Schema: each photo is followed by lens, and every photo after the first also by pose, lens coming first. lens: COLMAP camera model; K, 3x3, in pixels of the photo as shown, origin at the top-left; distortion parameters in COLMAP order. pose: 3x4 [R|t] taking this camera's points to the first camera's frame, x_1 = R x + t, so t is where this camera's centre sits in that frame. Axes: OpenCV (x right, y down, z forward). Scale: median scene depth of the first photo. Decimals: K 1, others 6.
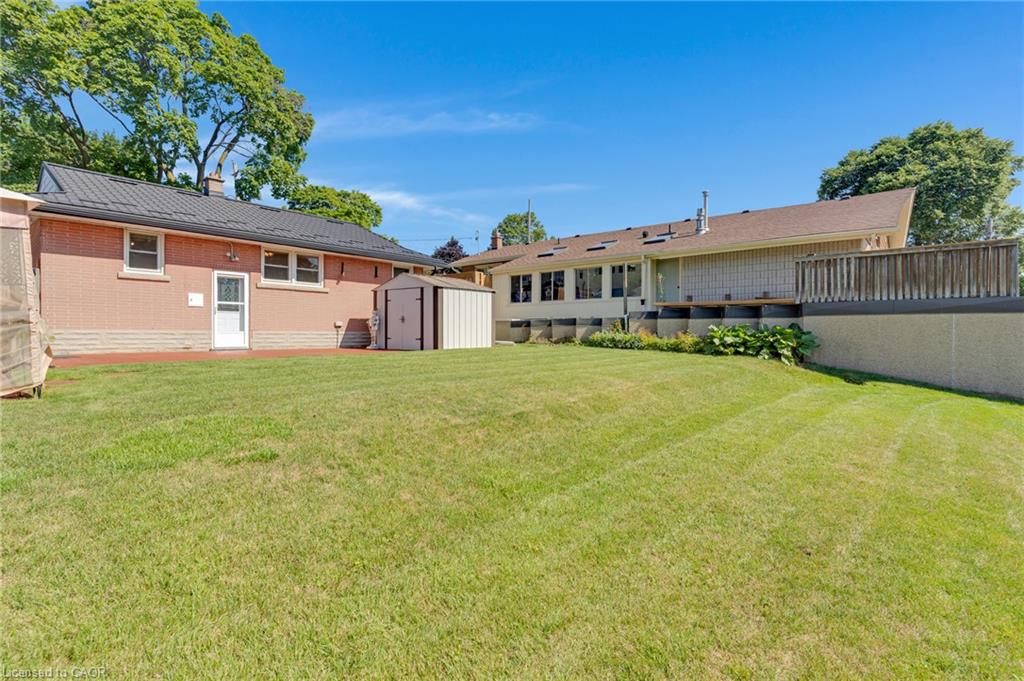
lens RADIAL K [[484.8, 0, 514.3], [0, 484.8, 336.3], [0, 0, 1]] dist [-0.000370, -0.001779]
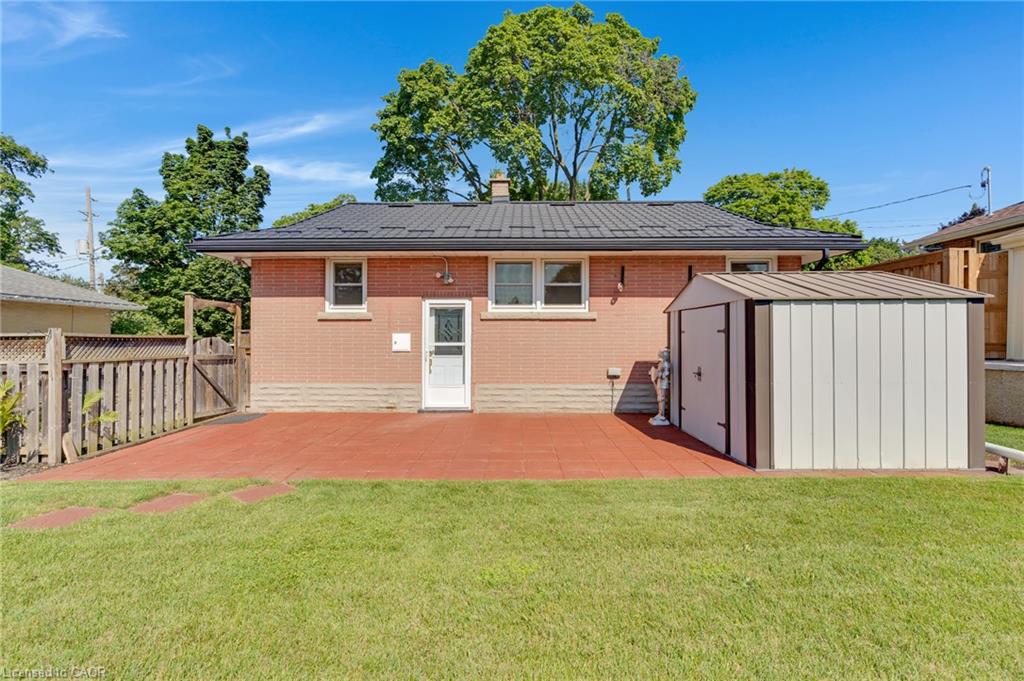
lens RADIAL K [[484.8, 0, 514.3], [0, 484.8, 336.3], [0, 0, 1]] dist [-0.000370, -0.001779]
pose [[0.623173, -0.007566, -0.782048, 0.021104], [-0.004004, 0.999909, -0.012864, -0.066944], [0.782074, 0.011148, 0.623086, 0.600550]]
